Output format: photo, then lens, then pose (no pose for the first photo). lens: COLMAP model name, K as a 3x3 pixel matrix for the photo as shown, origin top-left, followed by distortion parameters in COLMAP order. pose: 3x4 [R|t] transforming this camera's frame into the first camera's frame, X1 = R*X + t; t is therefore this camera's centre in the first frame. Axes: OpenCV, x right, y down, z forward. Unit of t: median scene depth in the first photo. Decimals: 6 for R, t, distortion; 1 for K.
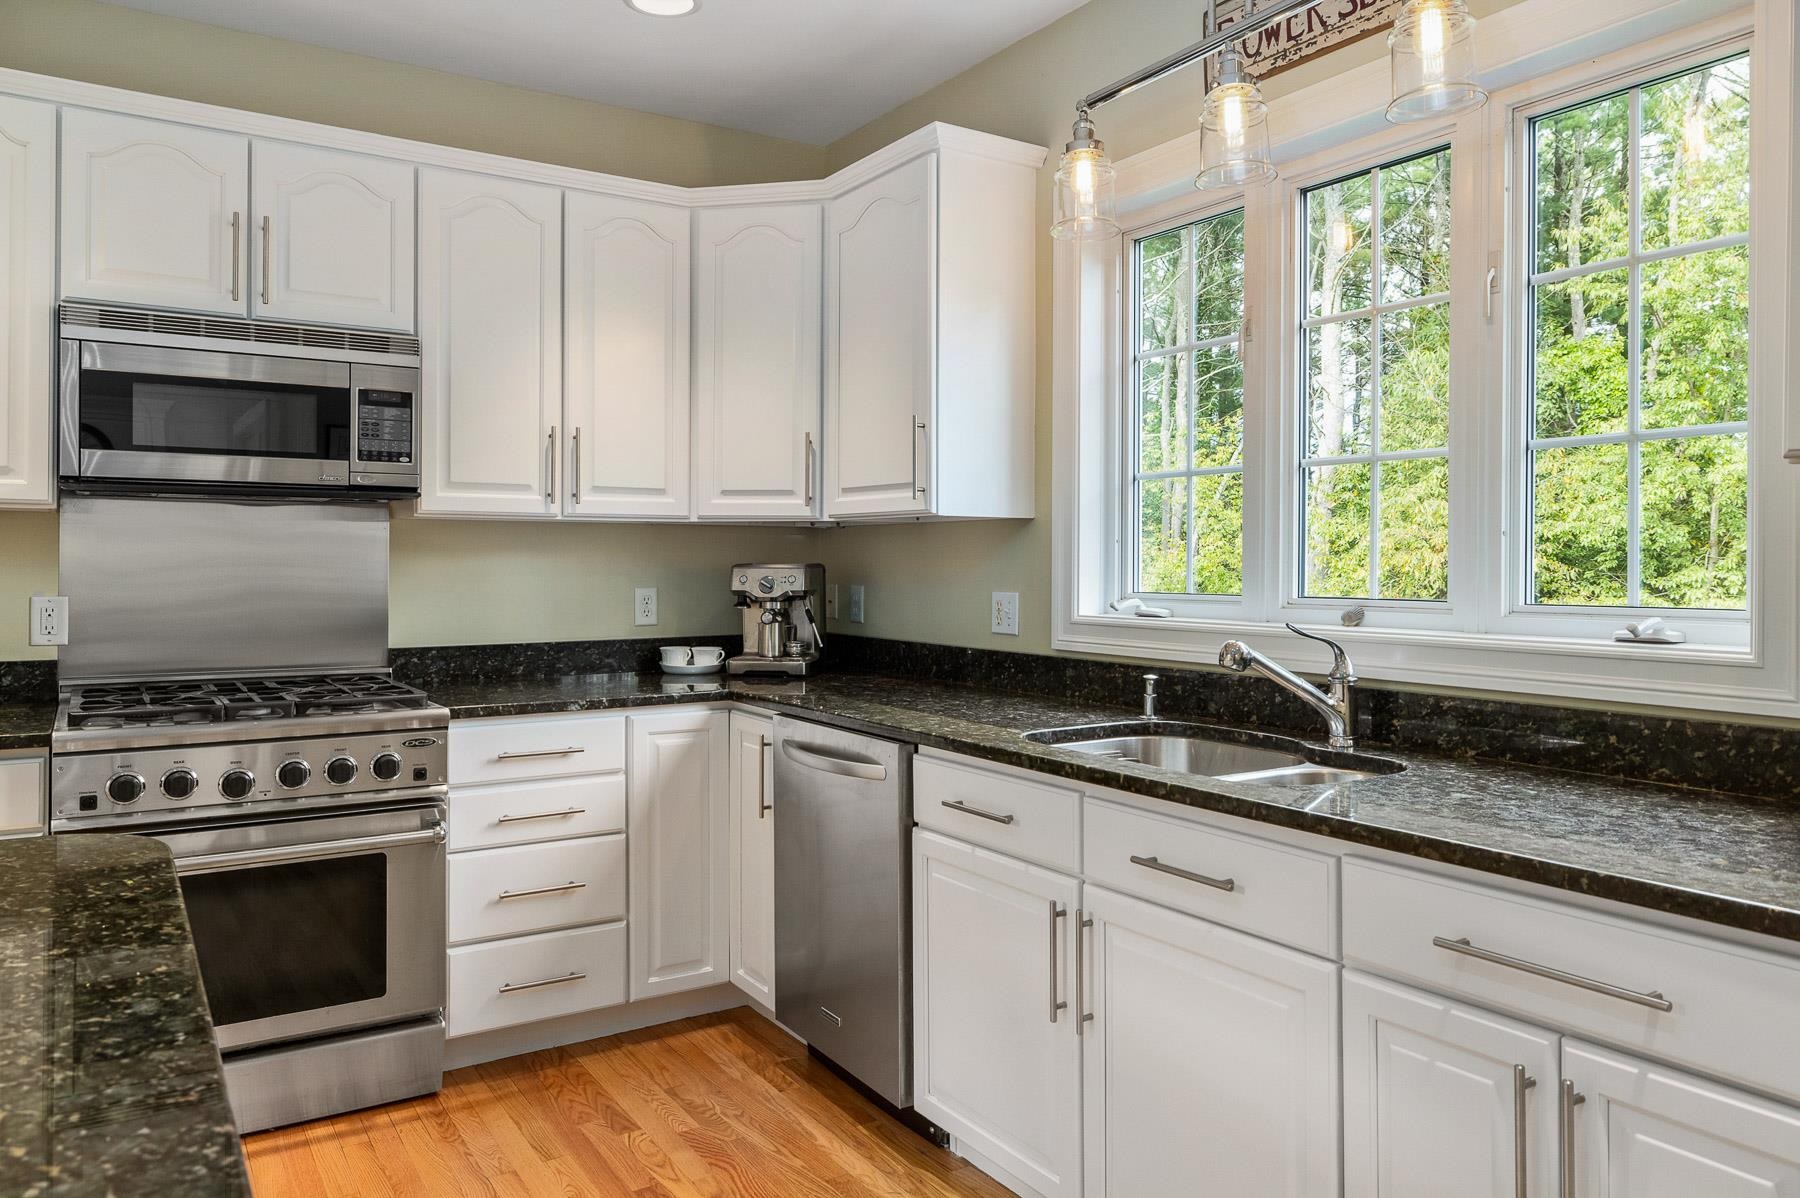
lens RADIAL K [[1229.8, 0, 878.7], [0, 1229.8, 566.3], [0, 0, 1]] dist [0.003017, 0.001065]
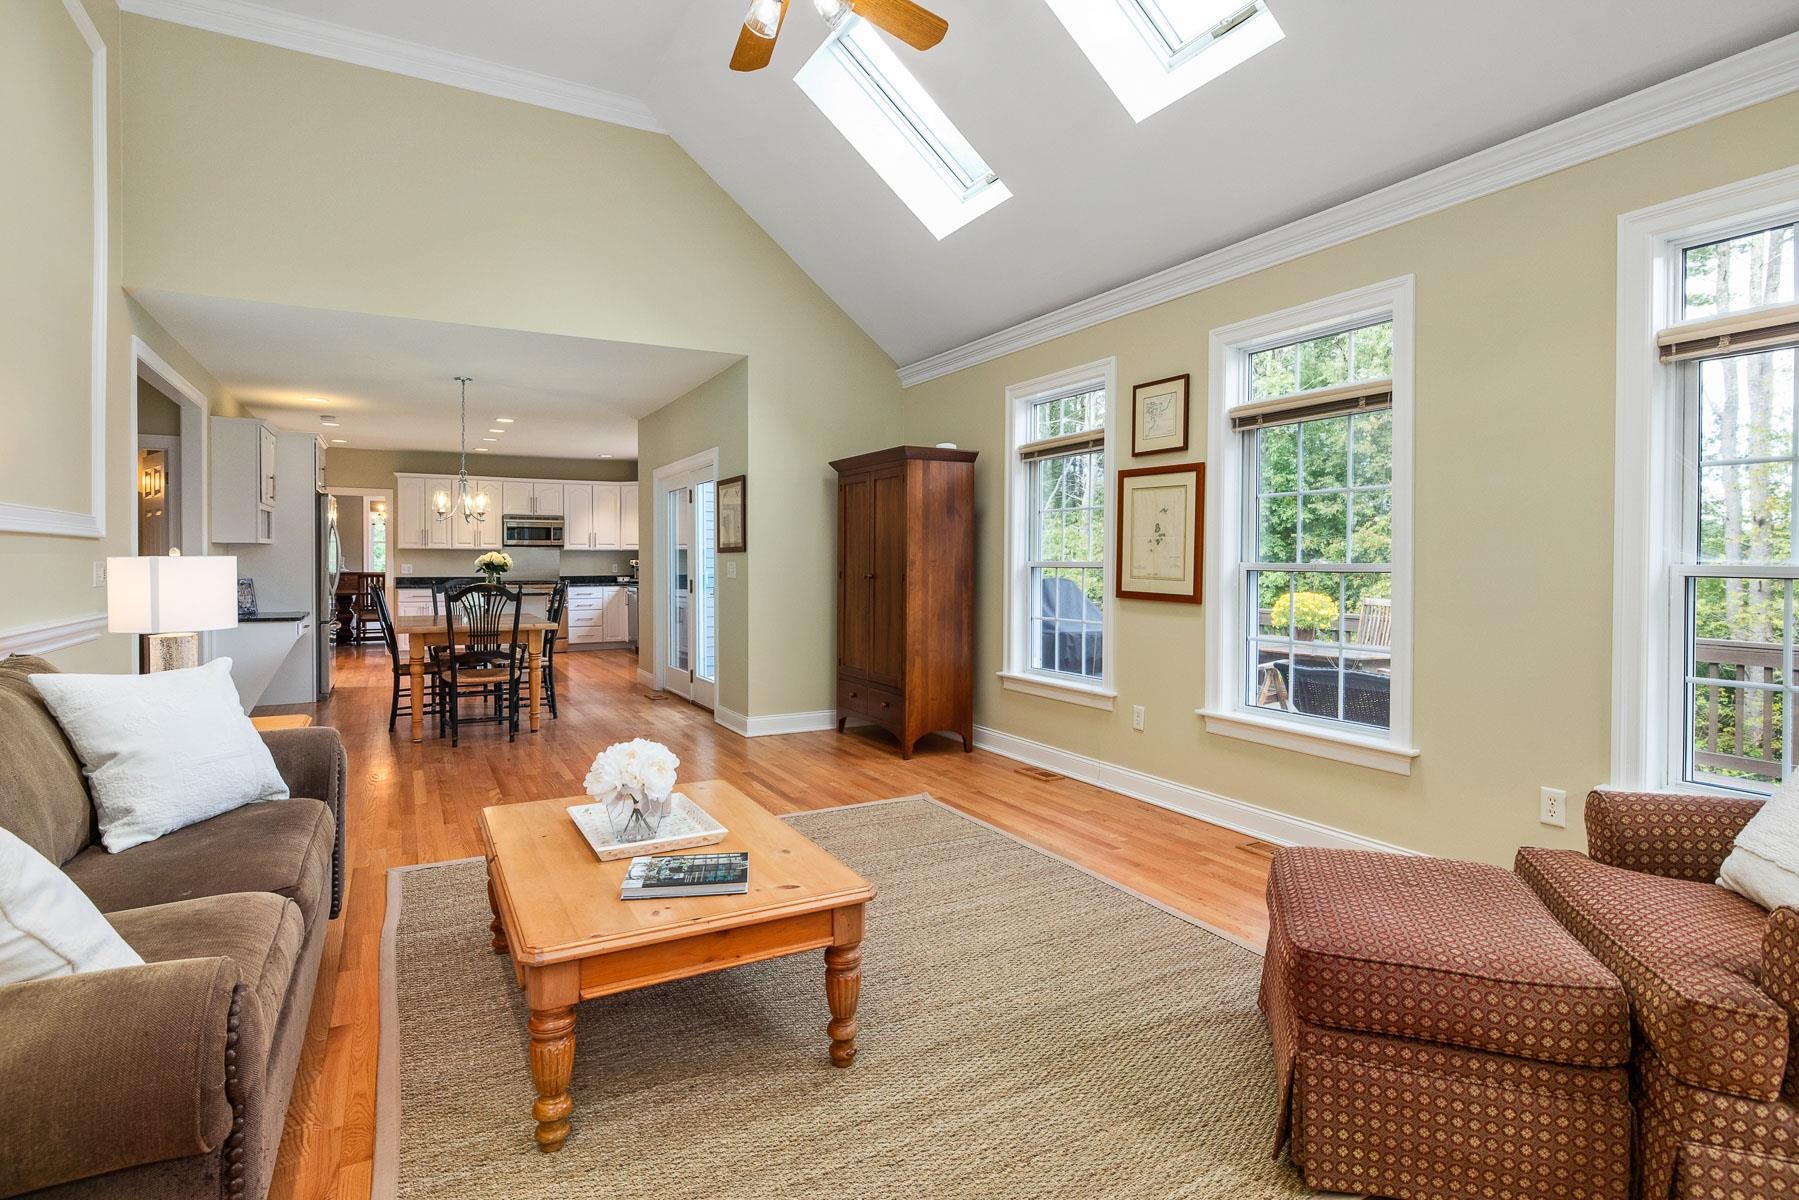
lens RADIAL K [[928.3, 0, 906.4], [0, 928.3, 568.5], [0, 0, 1]] dist [-0.003928, -0.000292]
pose [[0.997934, 0.001340, -0.064233, 1.429913], [-0.000511, 0.999917, 0.012908, -0.015368], [0.064245, -0.012848, 0.997851, -3.057994]]
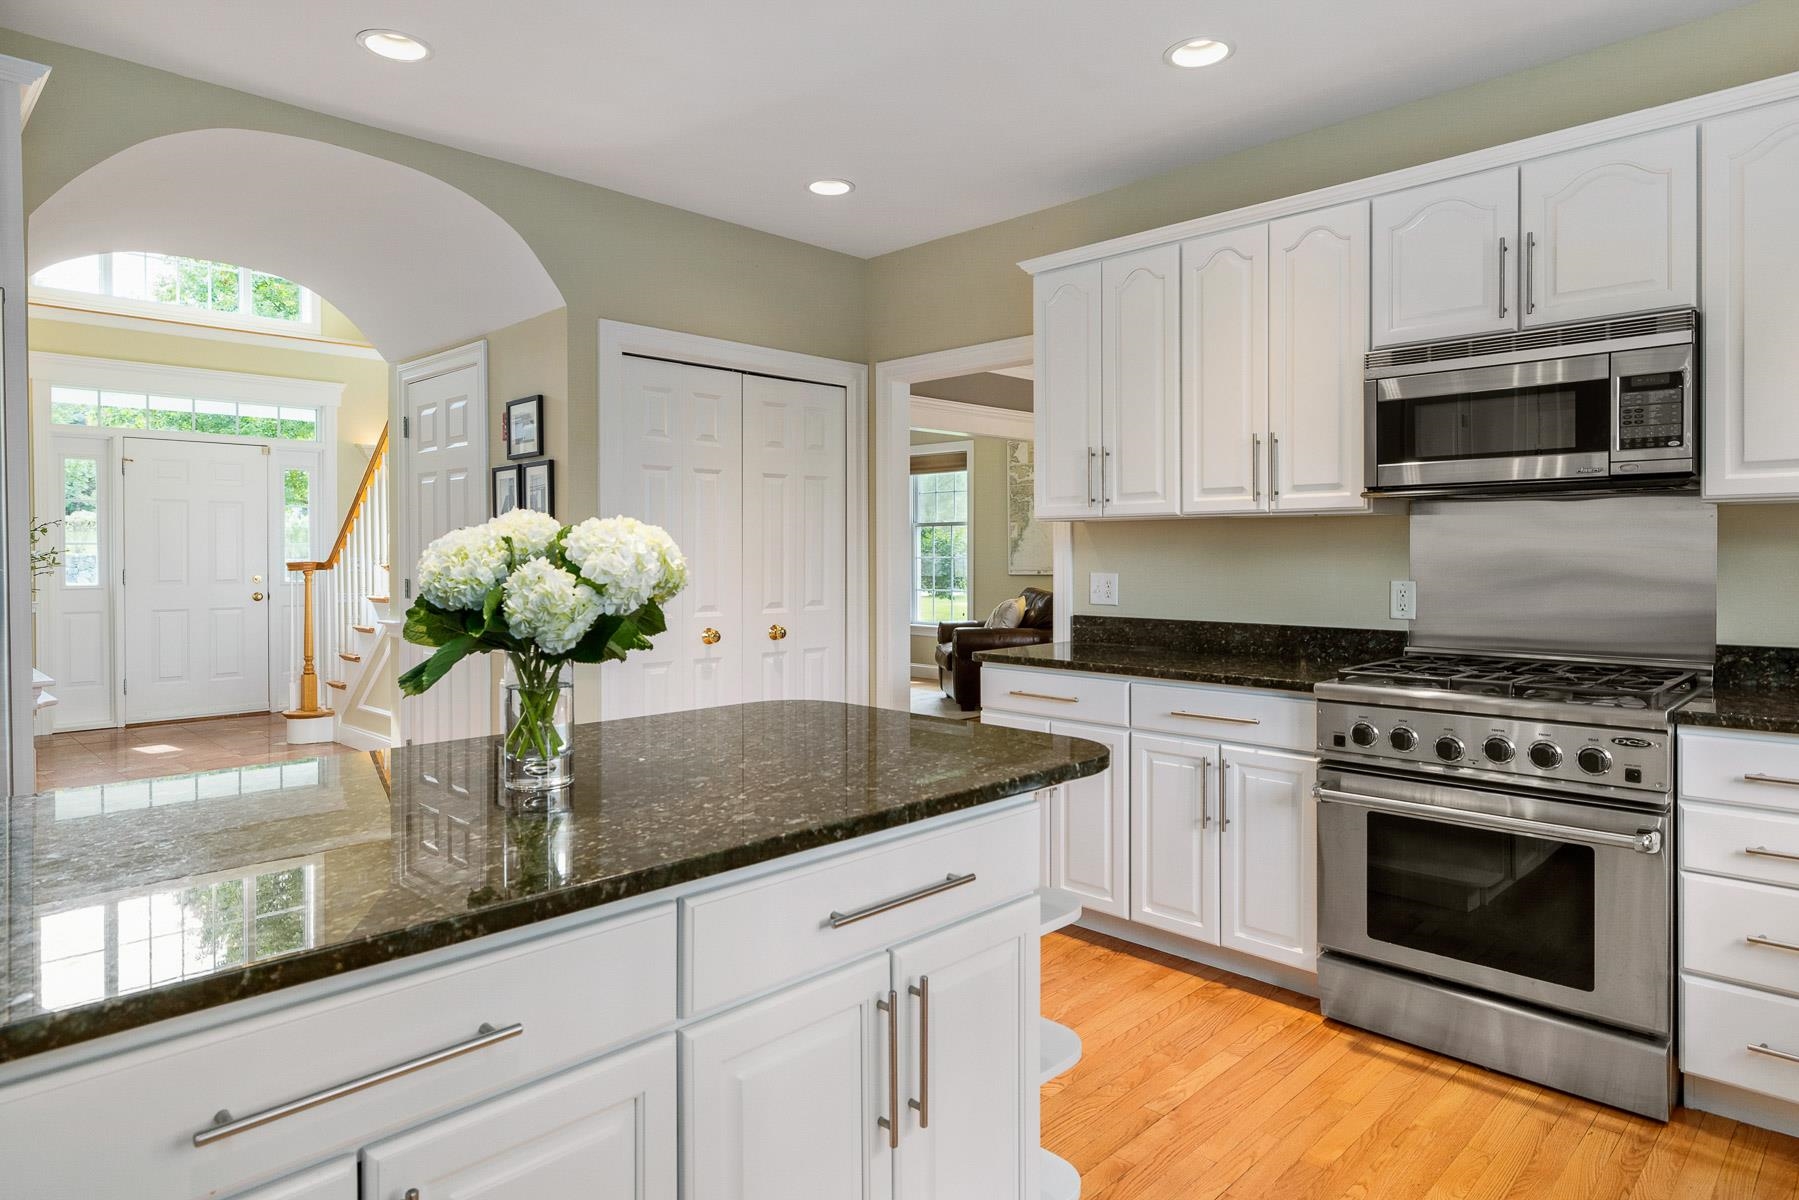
lens RADIAL K [[1050.1, 0, 883.6], [0, 1050.1, 561.4], [0, 0, 1]] dist [0.001252, -0.002294]
pose [[0.226737, 0.003280, -0.973951, 0.265127], [0.003603, 0.999985, 0.004206, -0.002173], [0.973949, -0.004463, 0.226722, 0.234955]]
